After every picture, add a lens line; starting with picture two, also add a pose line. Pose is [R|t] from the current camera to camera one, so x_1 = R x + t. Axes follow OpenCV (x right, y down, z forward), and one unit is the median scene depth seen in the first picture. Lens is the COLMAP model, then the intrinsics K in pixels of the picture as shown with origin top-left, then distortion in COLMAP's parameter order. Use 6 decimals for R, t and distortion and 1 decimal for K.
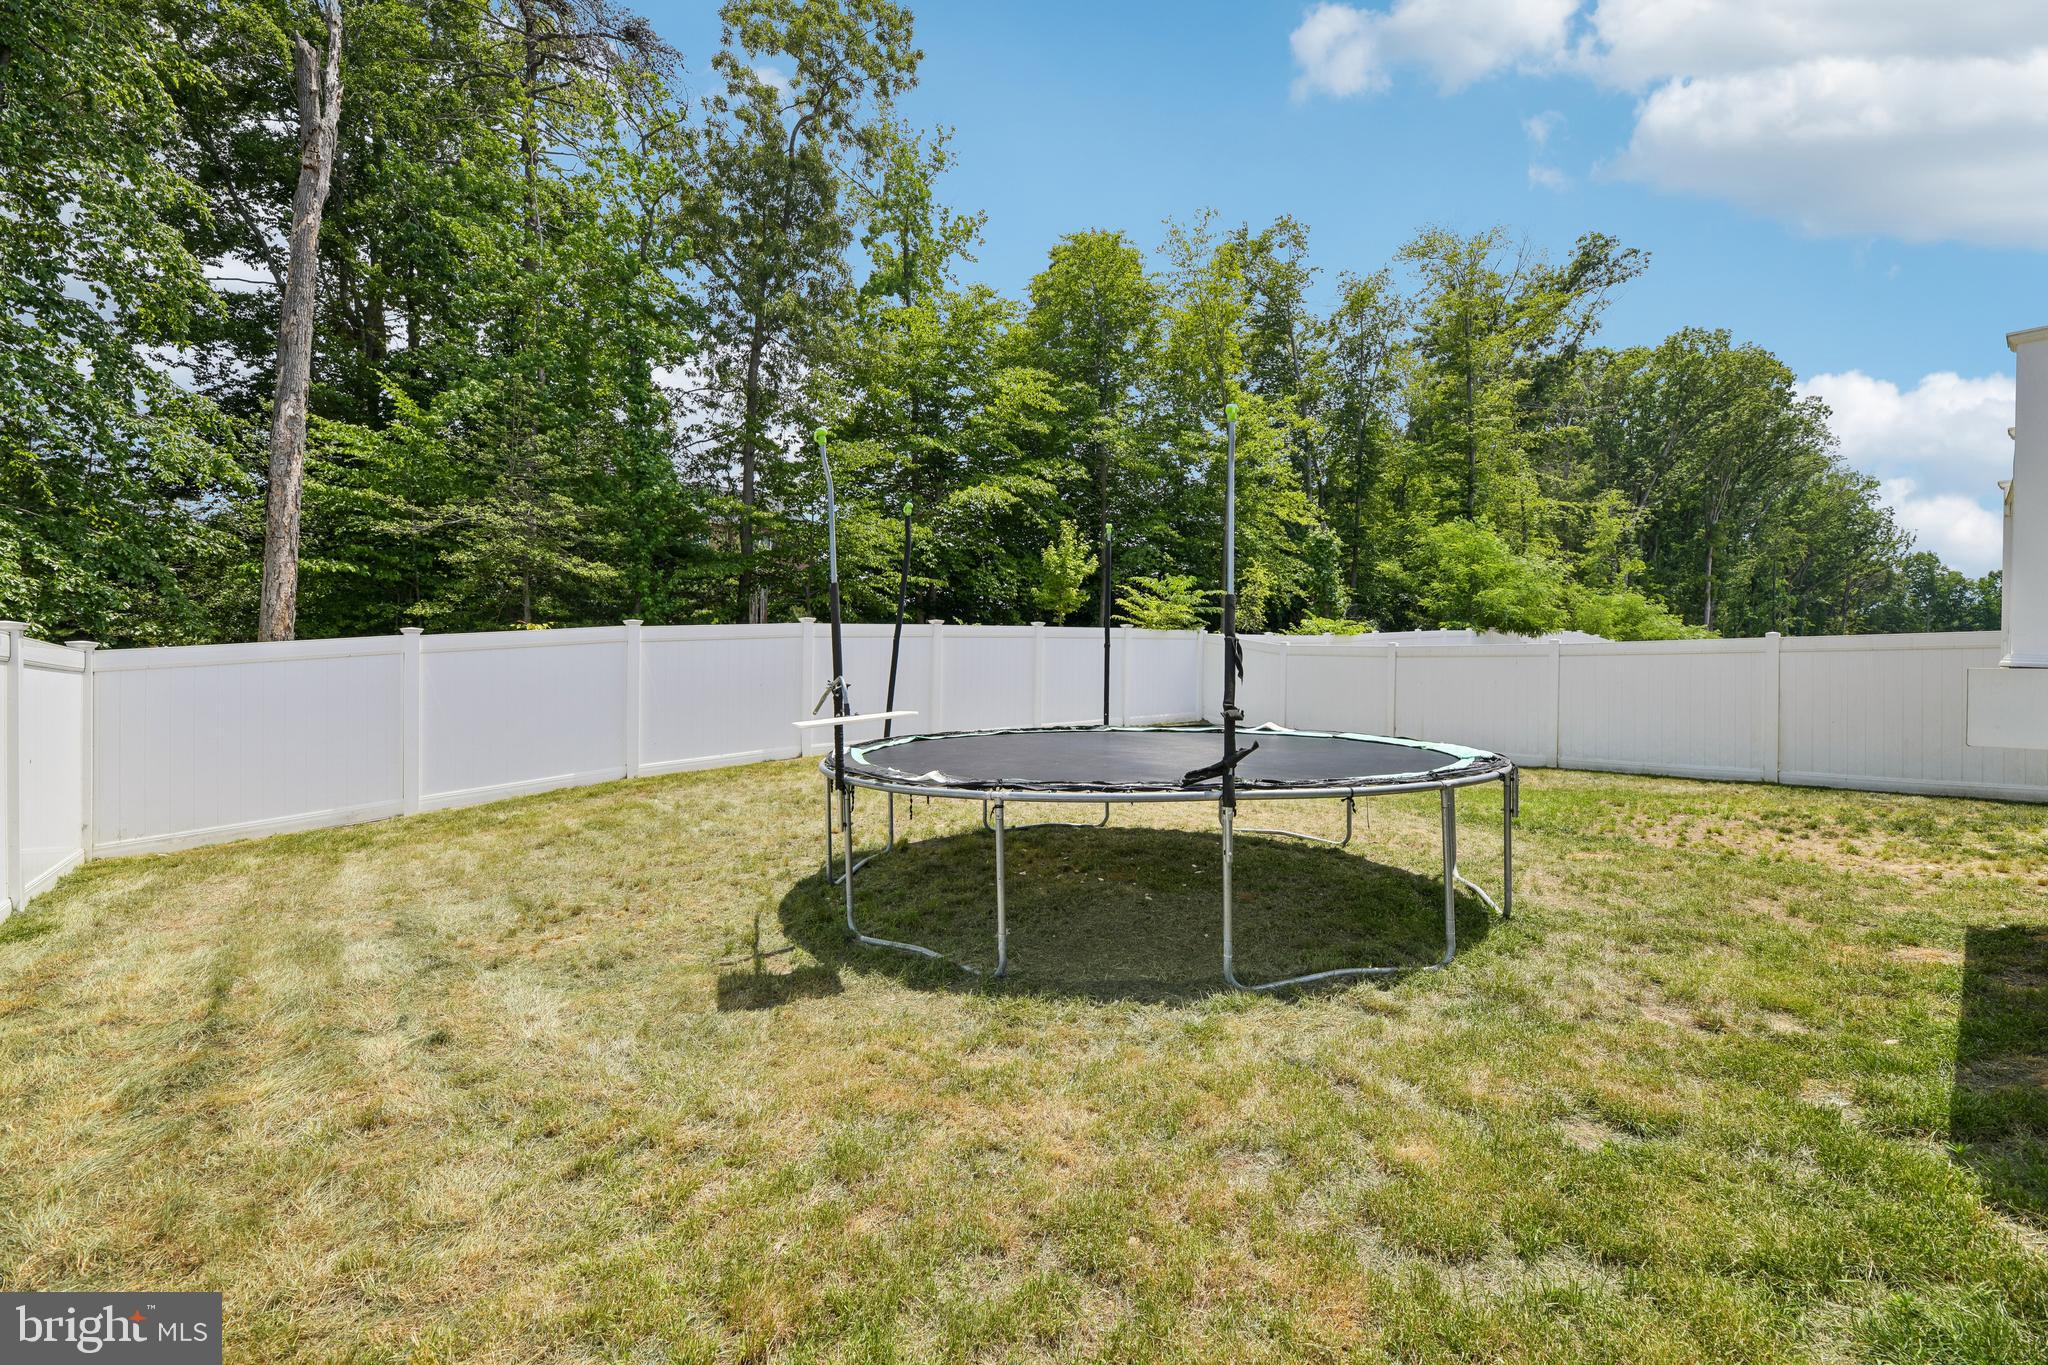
lens RADIAL K [[861.8, 0, 1037.8], [0, 861.8, 666.3], [0, 0, 1]] dist [-0.018083, -0.000178]
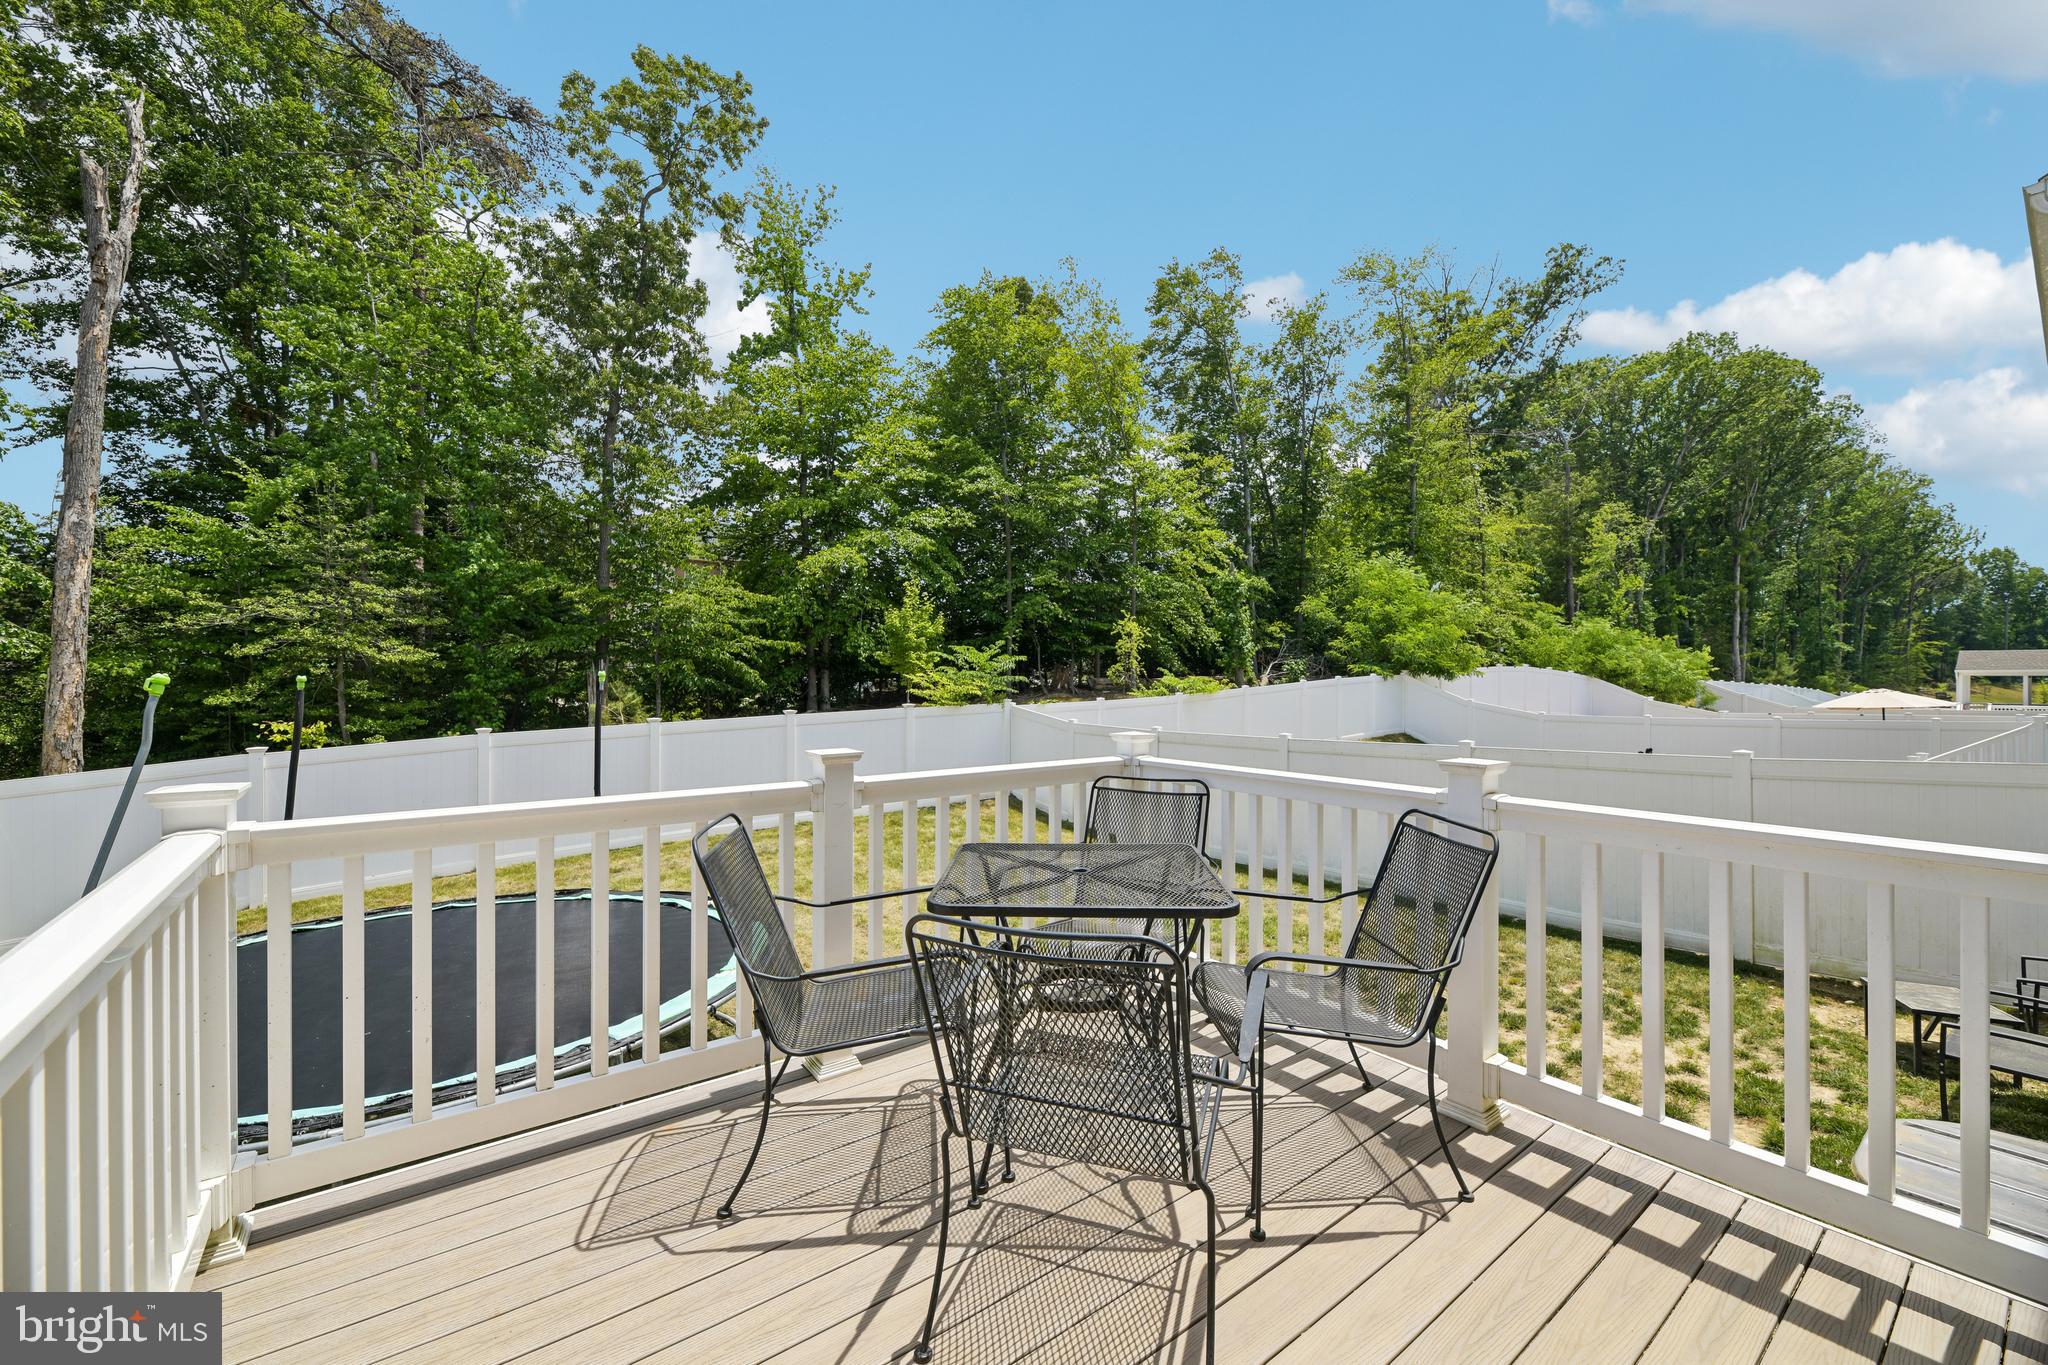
lens RADIAL K [[844.4, 0, 1054.7], [0, 844.4, 658.8], [0, 0, 1]] dist [-0.013341, -0.000034]
pose [[0.997841, -0.018746, -0.062950, 0.126041], [0.017569, 0.999661, -0.019204, -0.029720], [0.063289, 0.018056, 0.997832, 0.023668]]
